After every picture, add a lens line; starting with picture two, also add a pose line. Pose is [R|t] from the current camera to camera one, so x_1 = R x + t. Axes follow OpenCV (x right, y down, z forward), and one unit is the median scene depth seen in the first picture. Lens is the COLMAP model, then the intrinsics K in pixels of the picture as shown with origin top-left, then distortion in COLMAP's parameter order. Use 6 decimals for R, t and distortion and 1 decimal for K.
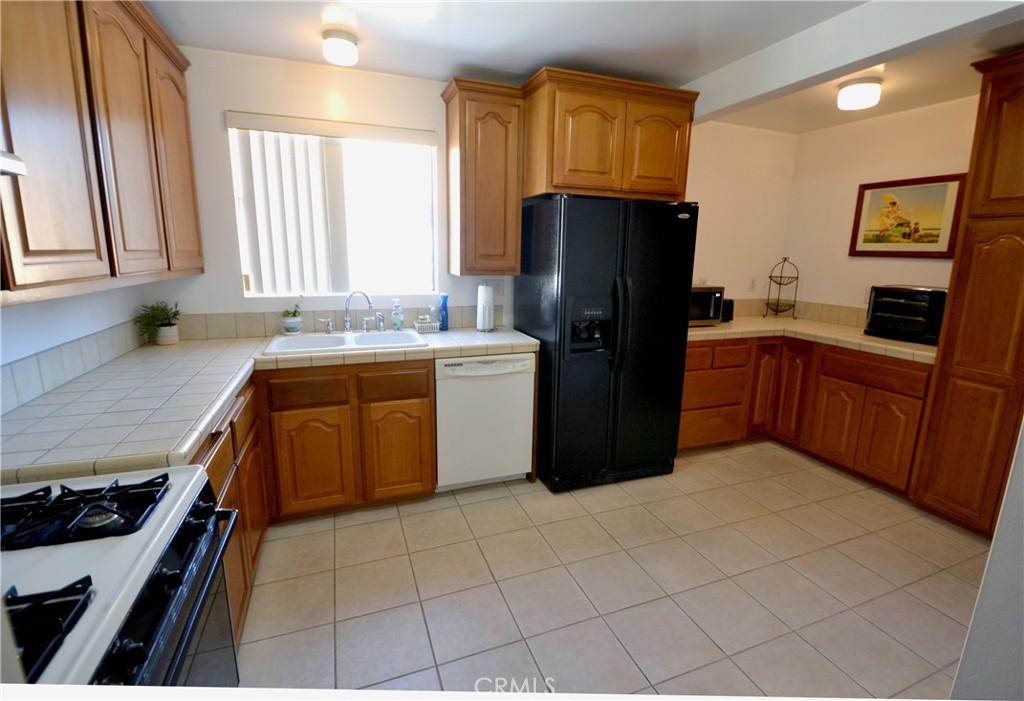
lens RADIAL K [[467.7, 0, 514.2], [0, 467.7, 341.3], [0, 0, 1]] dist [0.000227, -0.000297]
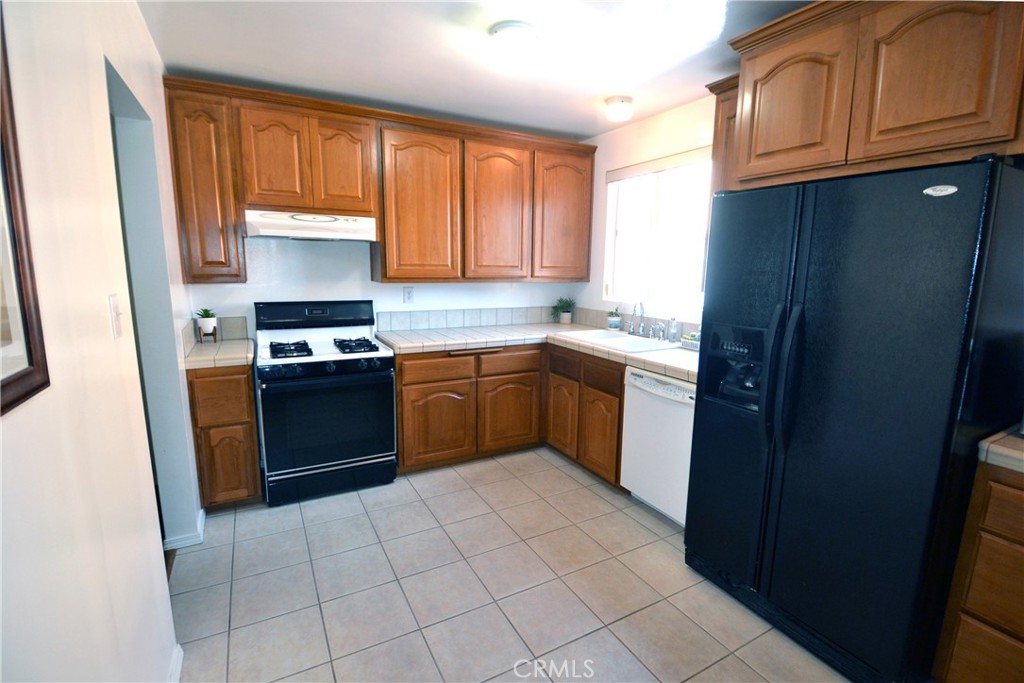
lens RADIAL K [[462.0, 0, 512.0], [0, 462.0, 341.5], [0, 0, 1]] dist [-0.018064, -0.000098]
pose [[0.138264, 0.149702, -0.979016, 0.774765], [-0.195604, 0.973167, 0.121183, -0.086445], [0.970887, 0.174744, 0.163836, 0.523141]]
